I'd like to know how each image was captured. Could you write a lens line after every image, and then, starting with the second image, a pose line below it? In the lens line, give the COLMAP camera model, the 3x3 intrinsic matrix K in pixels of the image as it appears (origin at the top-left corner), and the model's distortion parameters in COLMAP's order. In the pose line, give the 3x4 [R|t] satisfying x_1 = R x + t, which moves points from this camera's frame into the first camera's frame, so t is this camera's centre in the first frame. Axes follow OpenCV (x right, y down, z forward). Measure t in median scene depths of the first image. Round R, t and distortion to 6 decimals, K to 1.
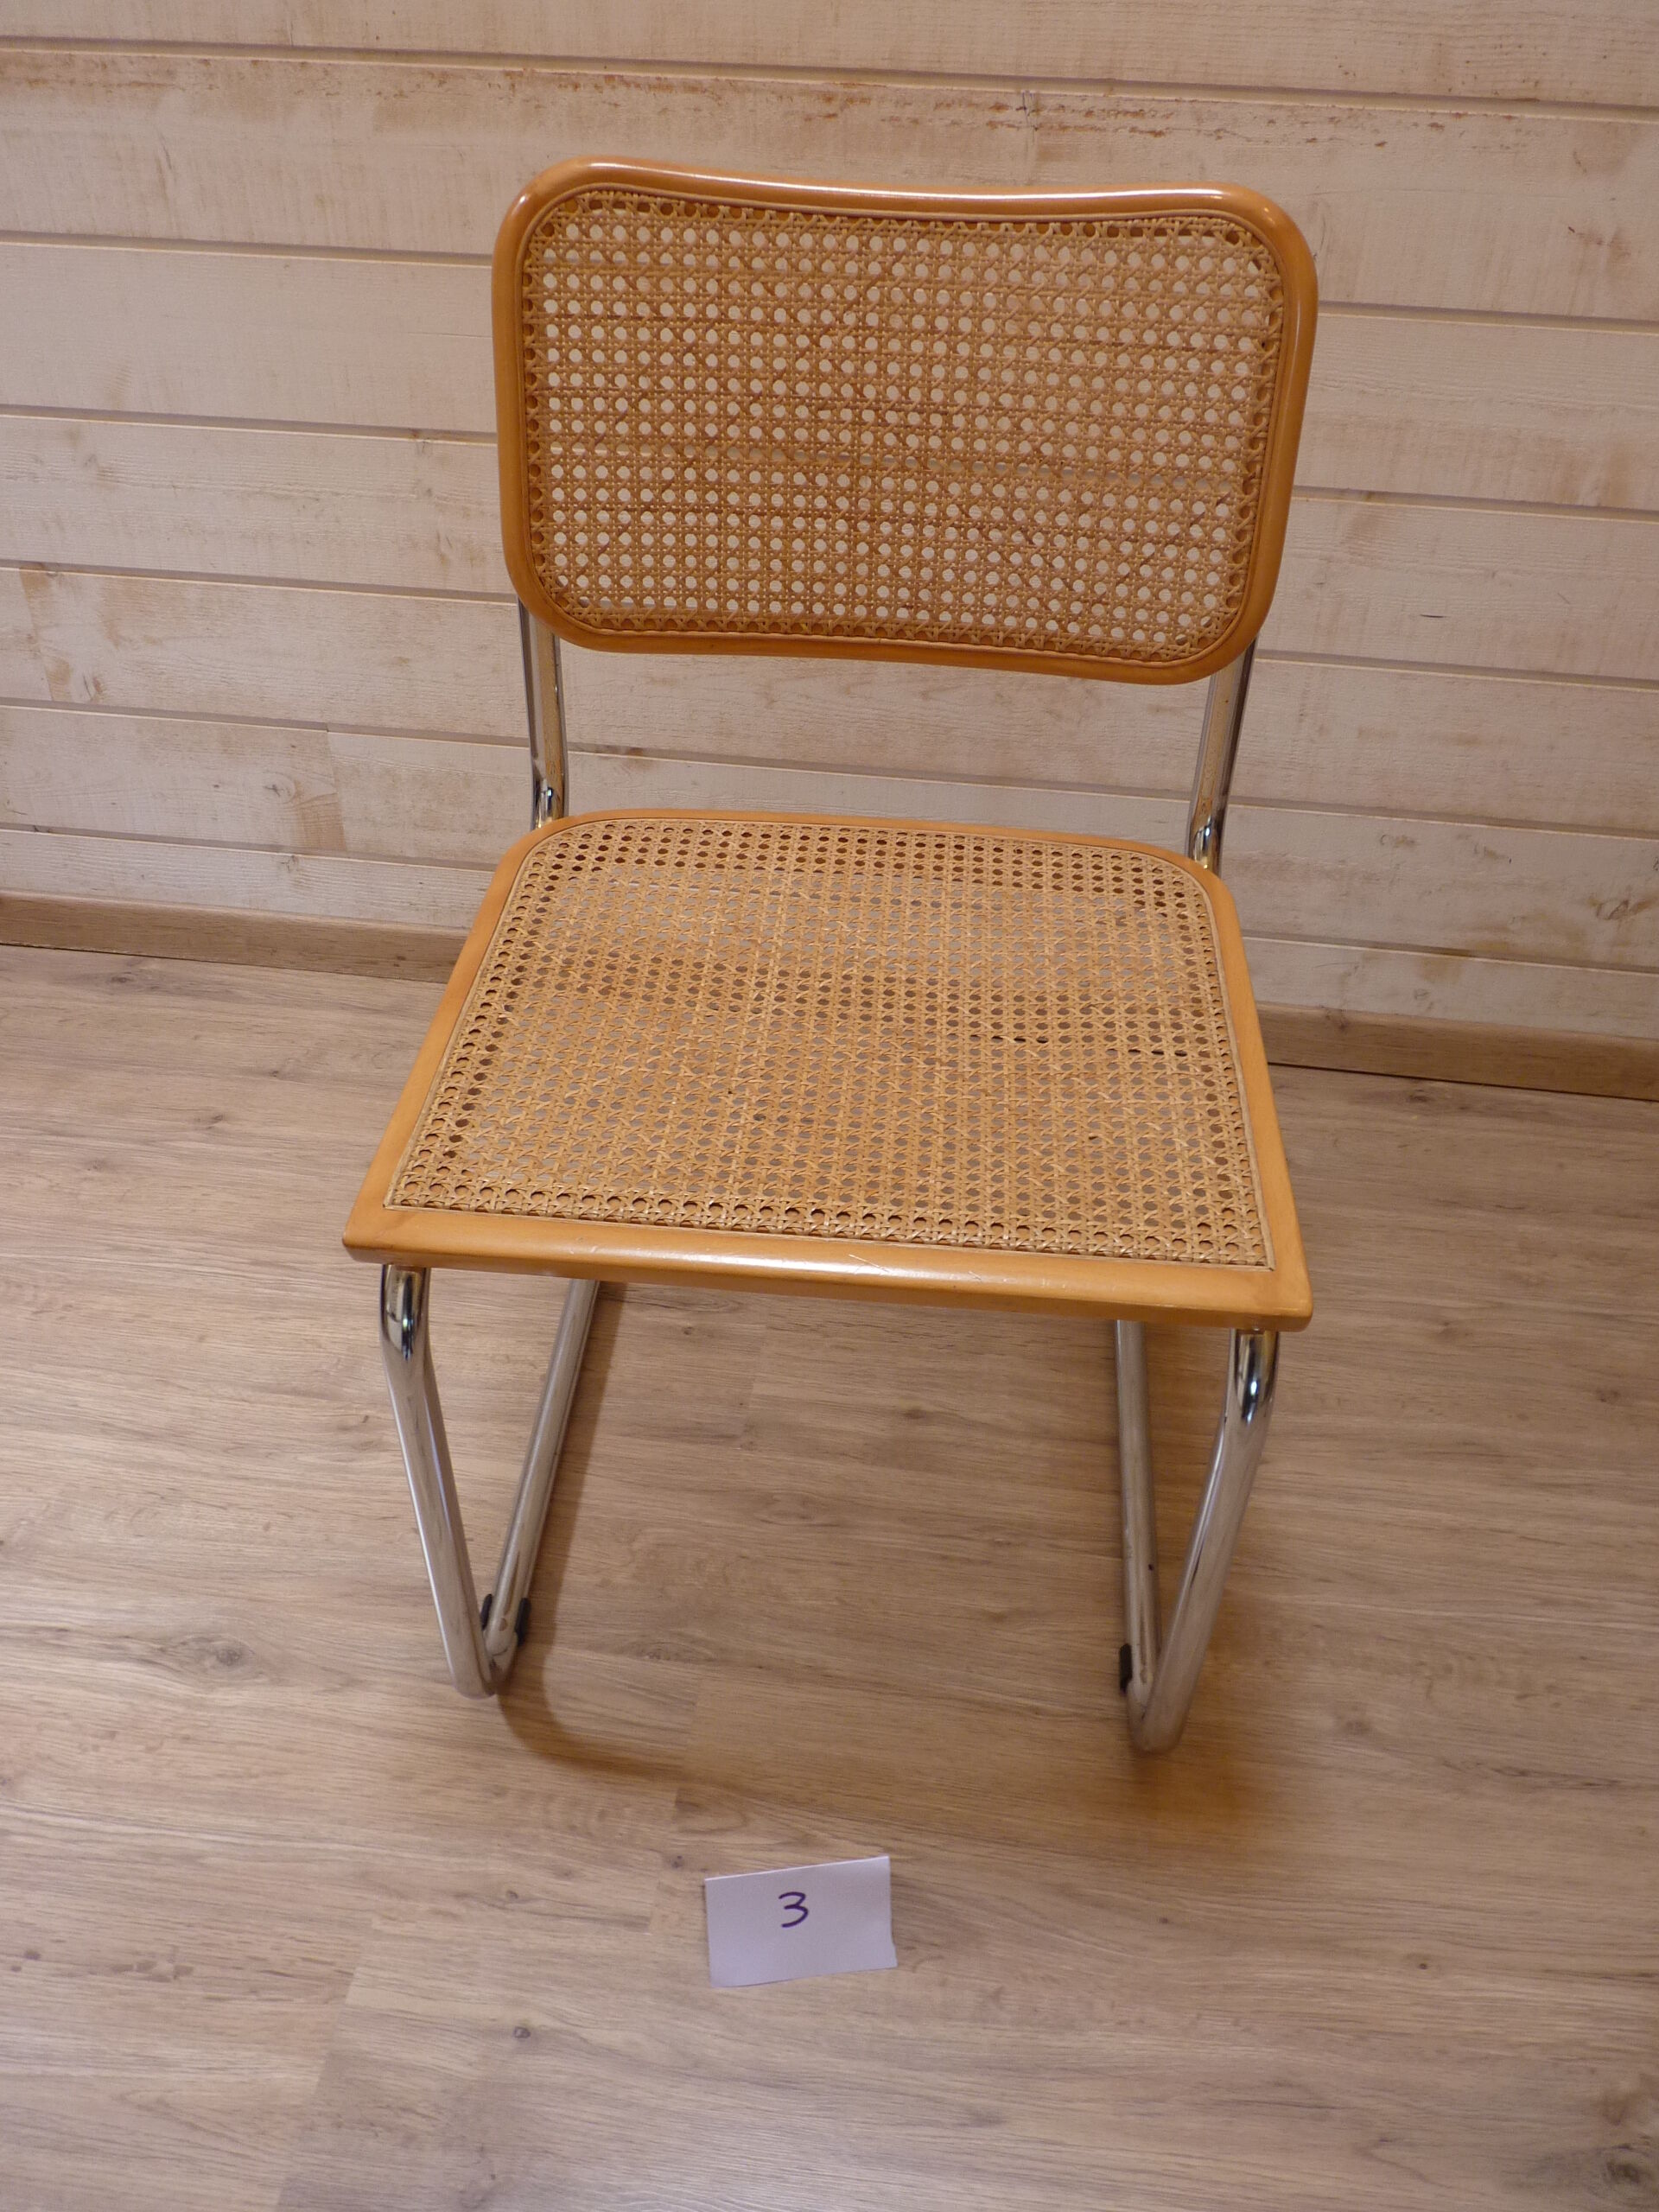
lens RADIAL K [[1777.3, 0, 817.7], [0, 1777.3, 1090.8], [0, 0, 1]] dist [-0.022379, 0.008381]
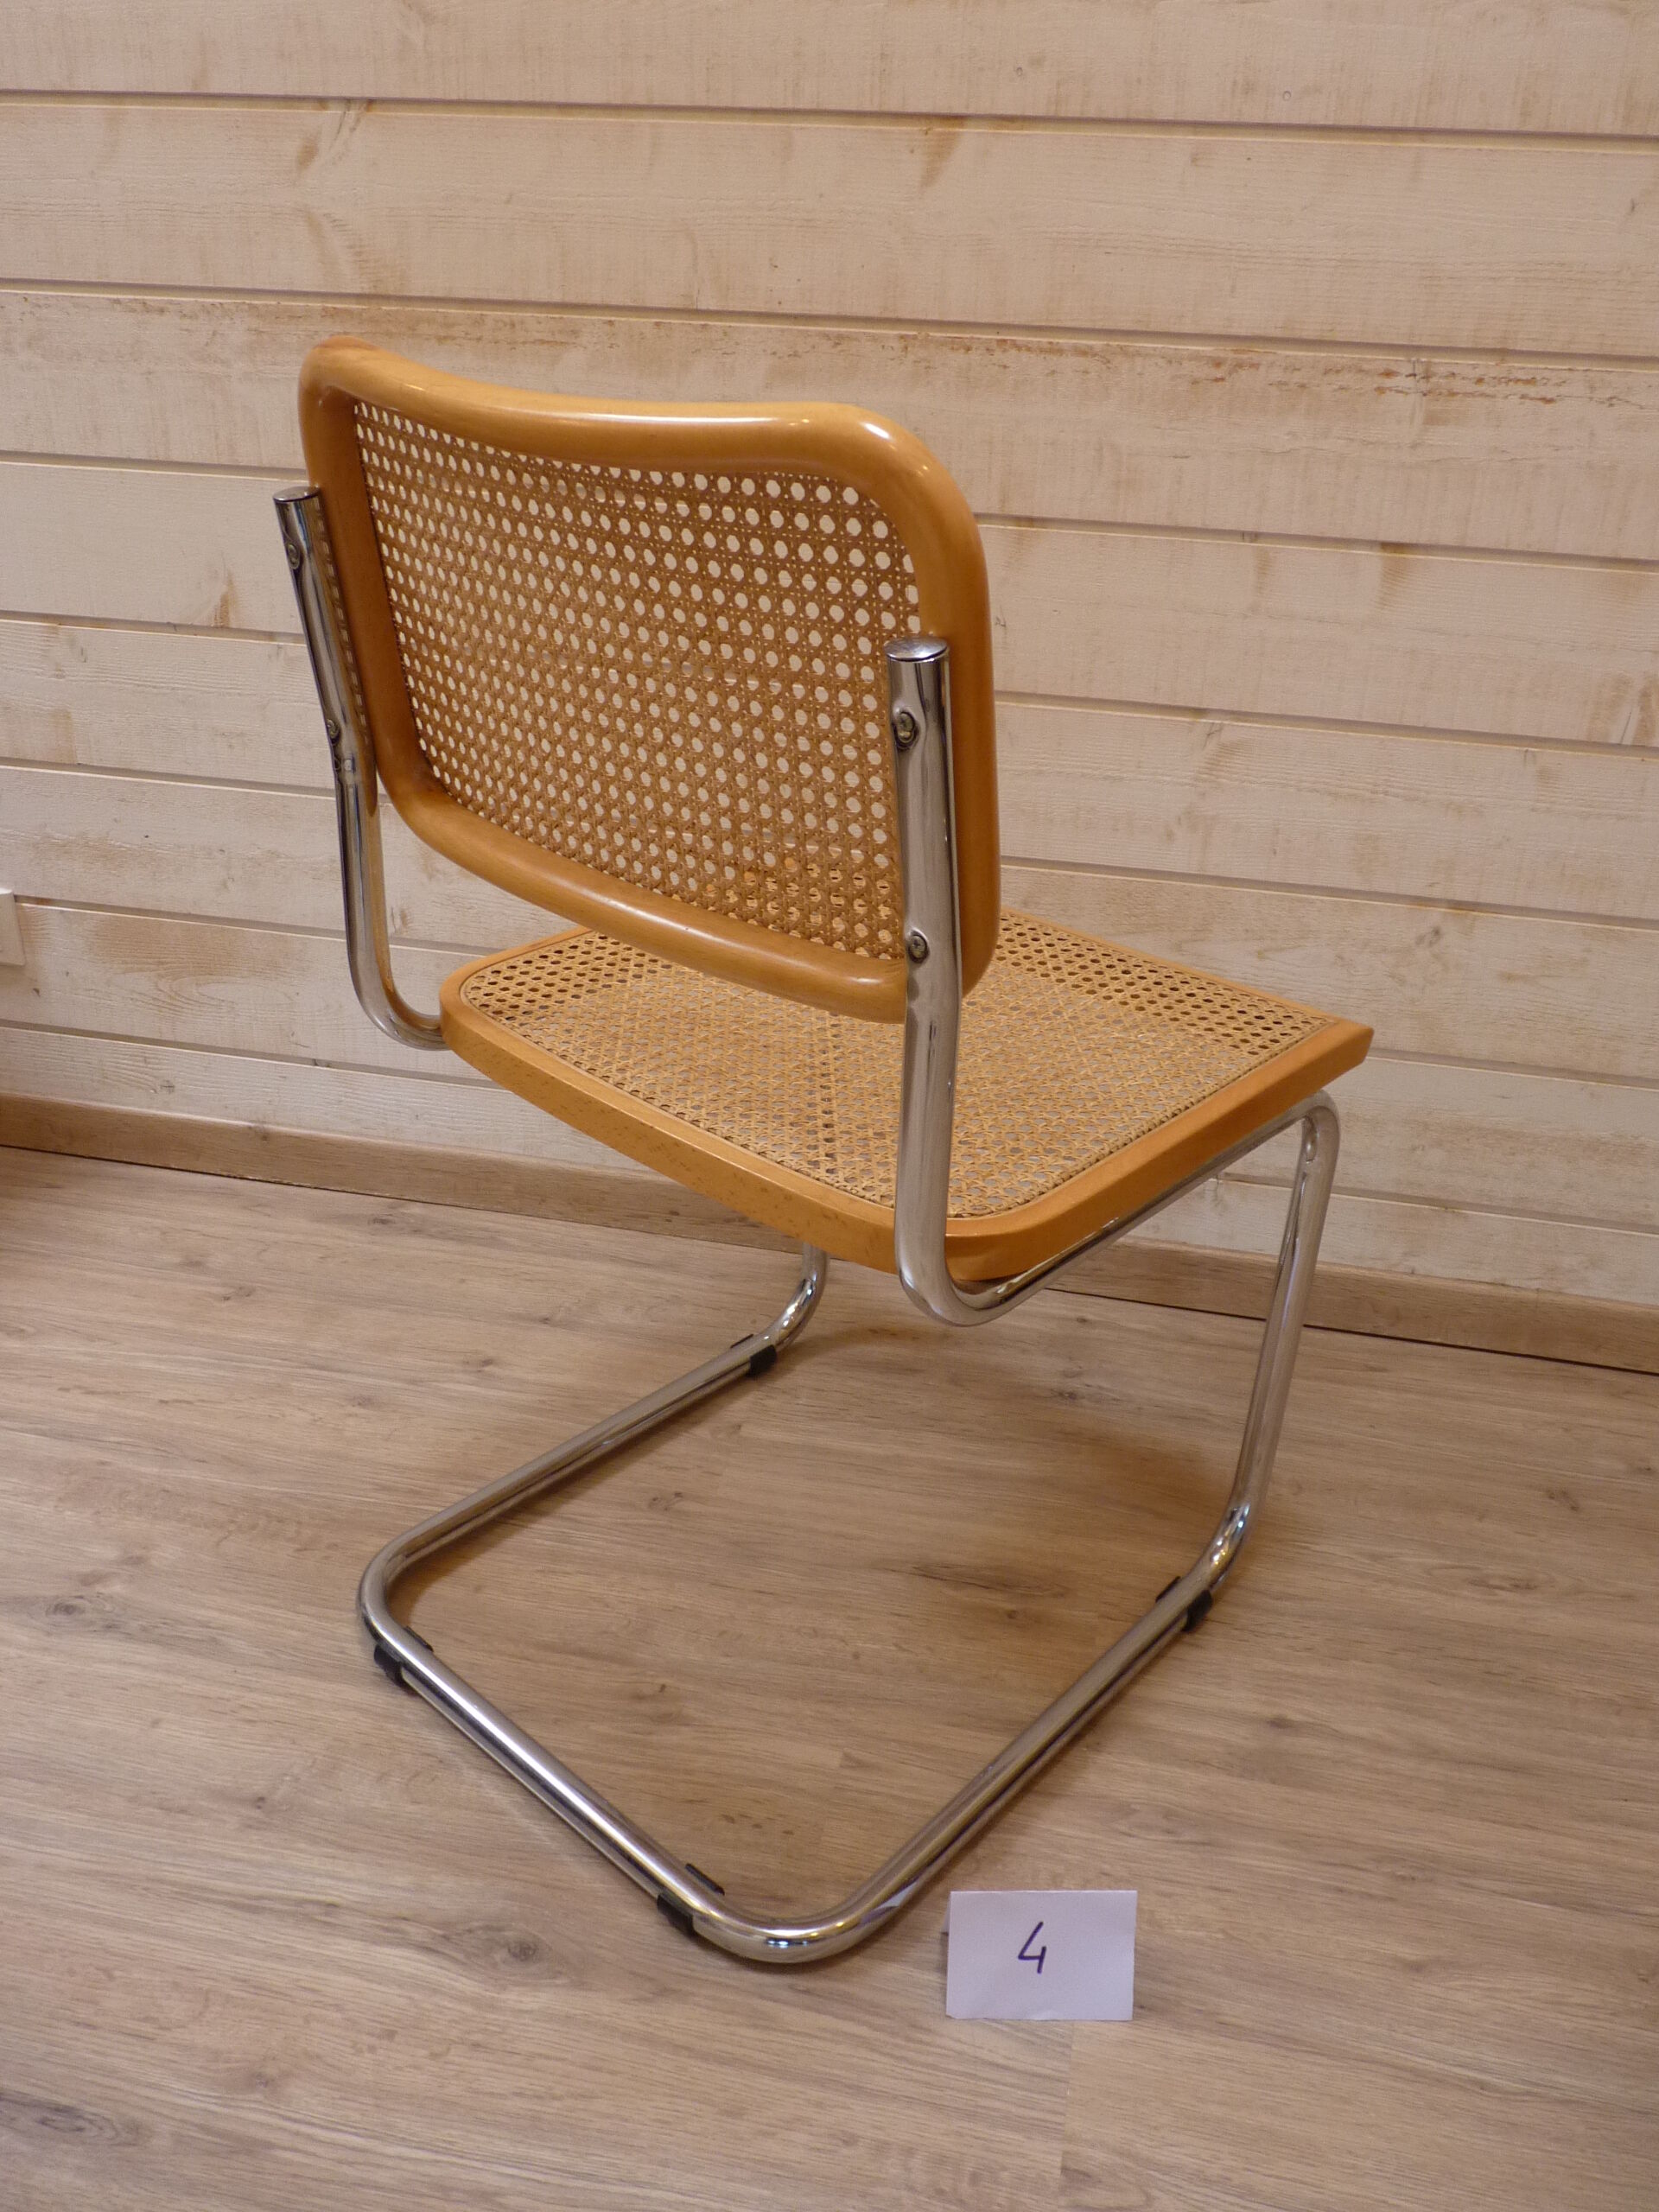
lens RADIAL K [[1777.3, 0, 820.7], [0, 1777.3, 1087.7], [0, 0, 1]] dist [-0.022379, 0.008381]
pose [[0.997405, 0.044685, -0.056456, -0.143791], [-0.055385, 0.977186, -0.205039, 0.070773], [0.046006, 0.207634, 0.977124, 0.071320]]
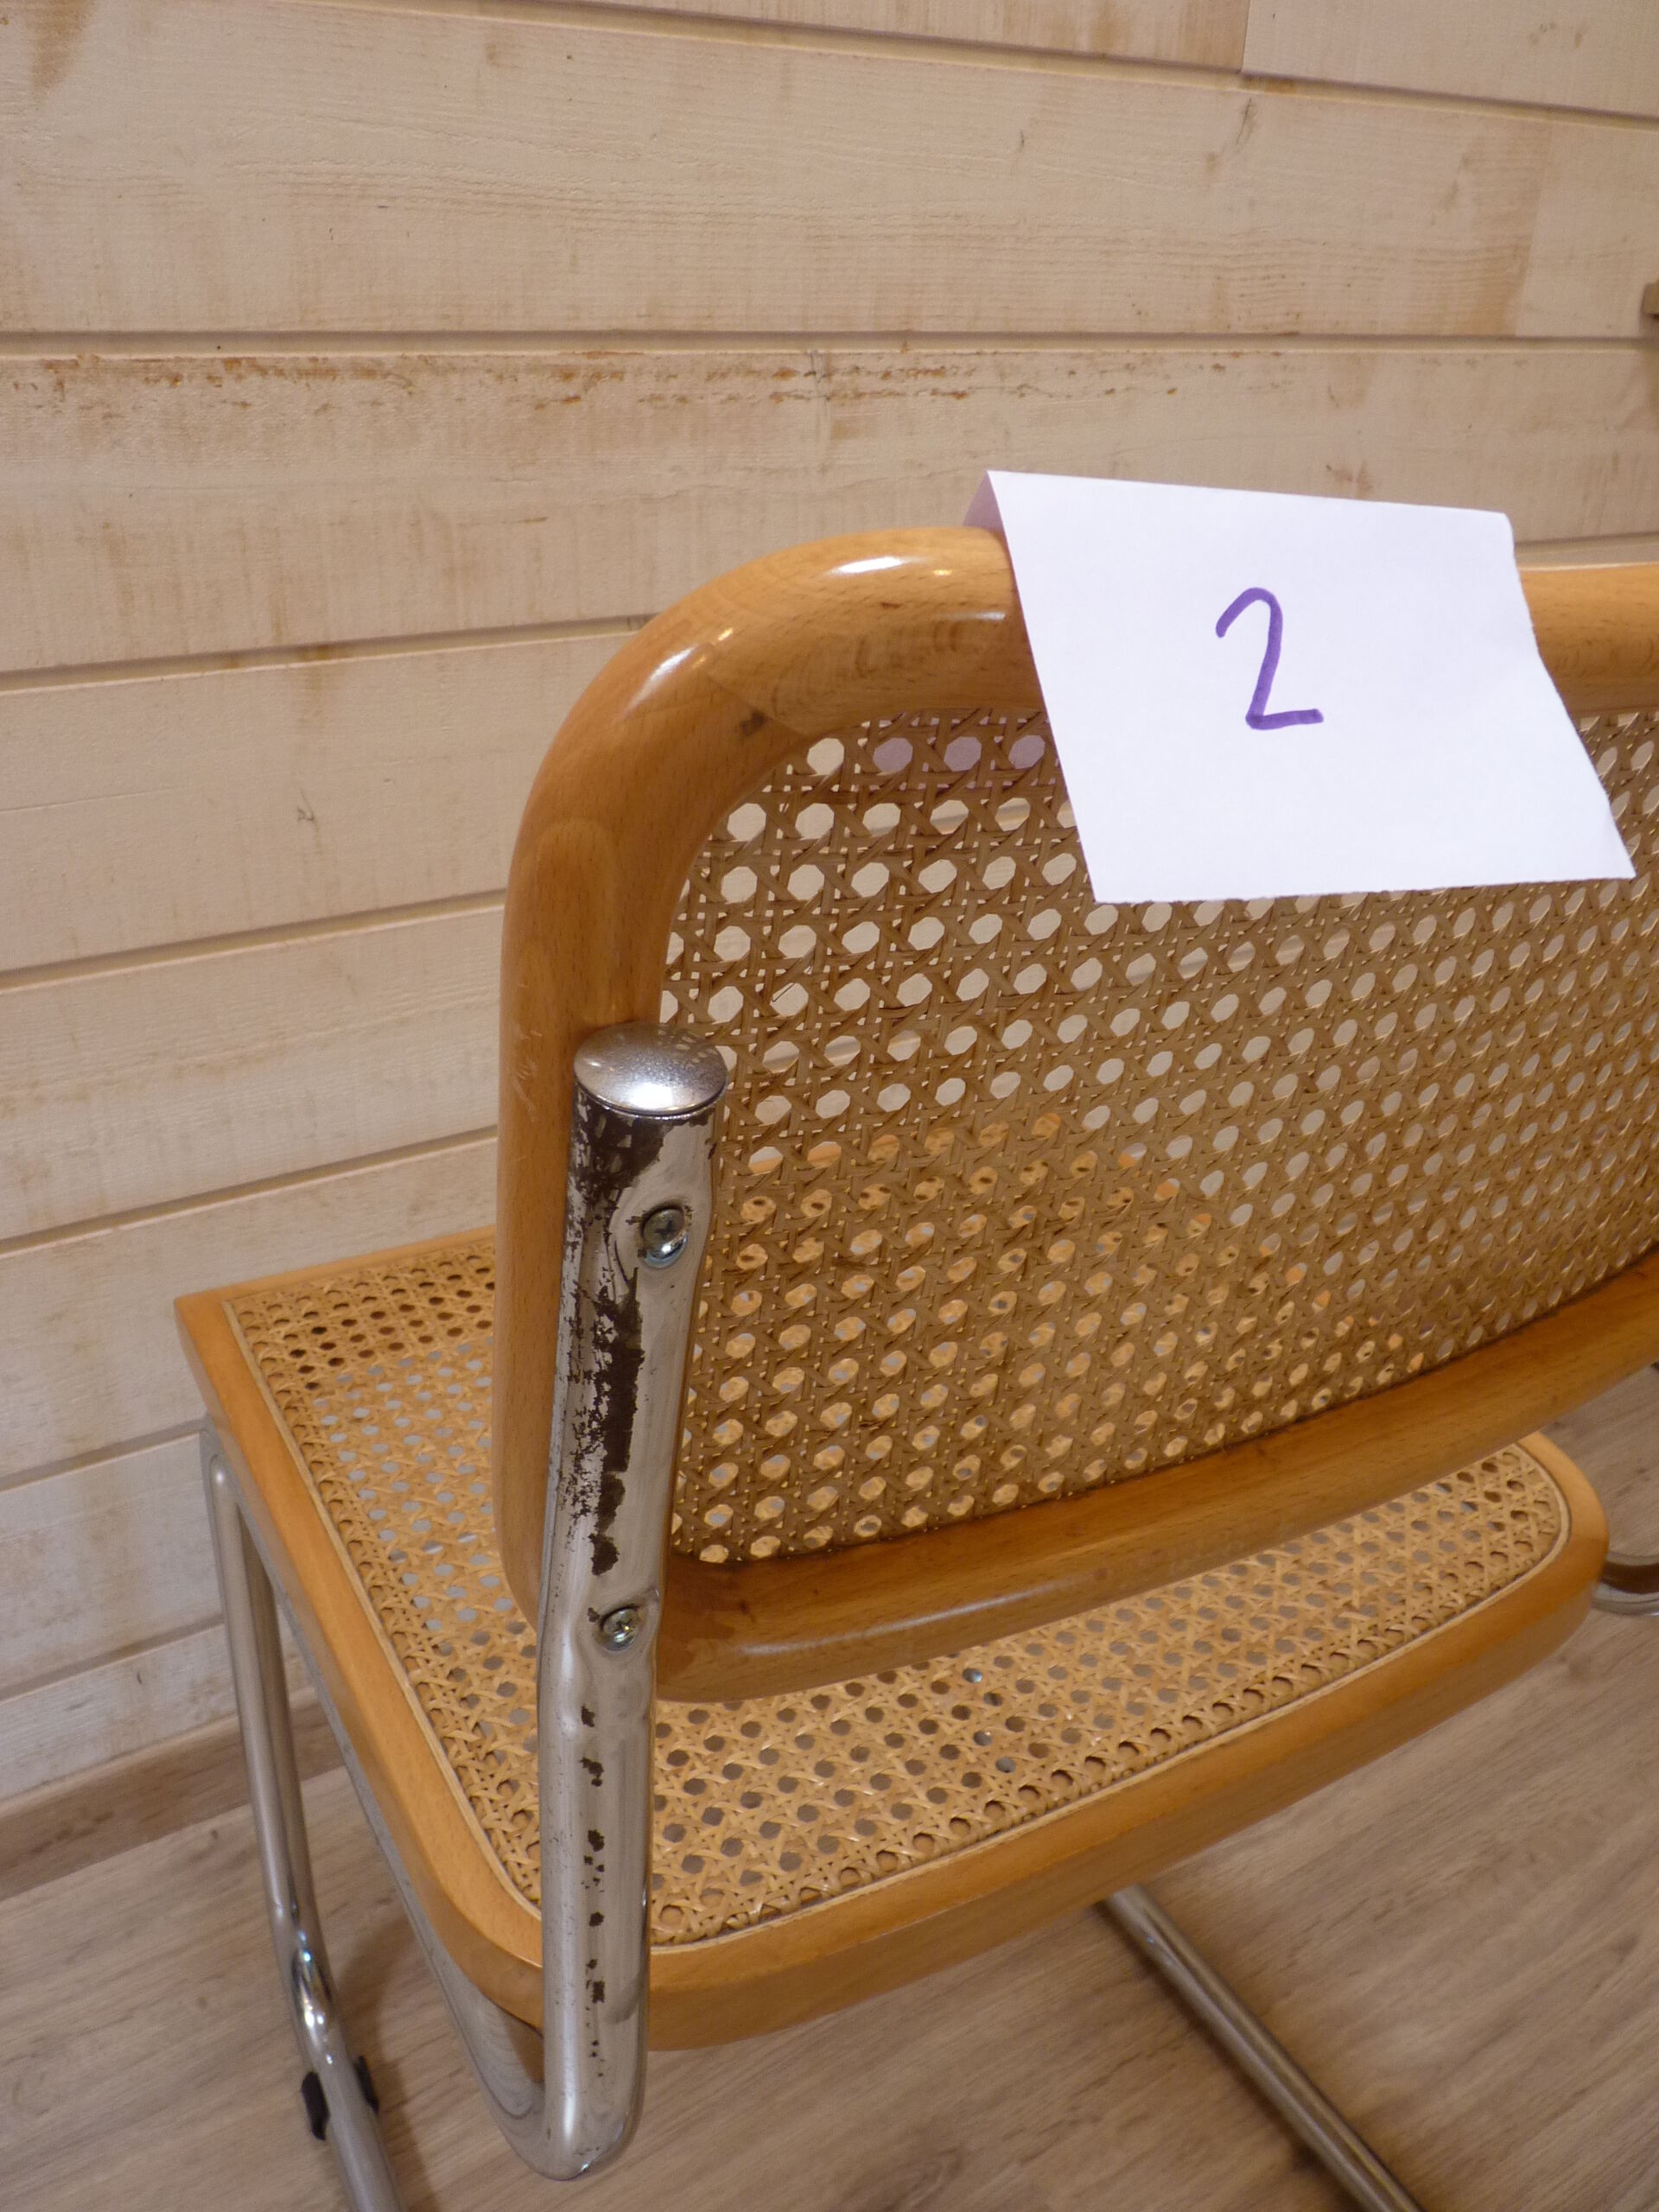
lens RADIAL K [[1777.3, 0, 822.1], [0, 1777.3, 1085.0], [0, 0, 1]] dist [-0.022379, 0.008381]
pose [[0.766078, -0.273907, 0.581463, -0.377266], [0.381672, 0.921745, -0.068652, -0.224483], [-0.517157, 0.274521, 0.810671, 0.467117]]
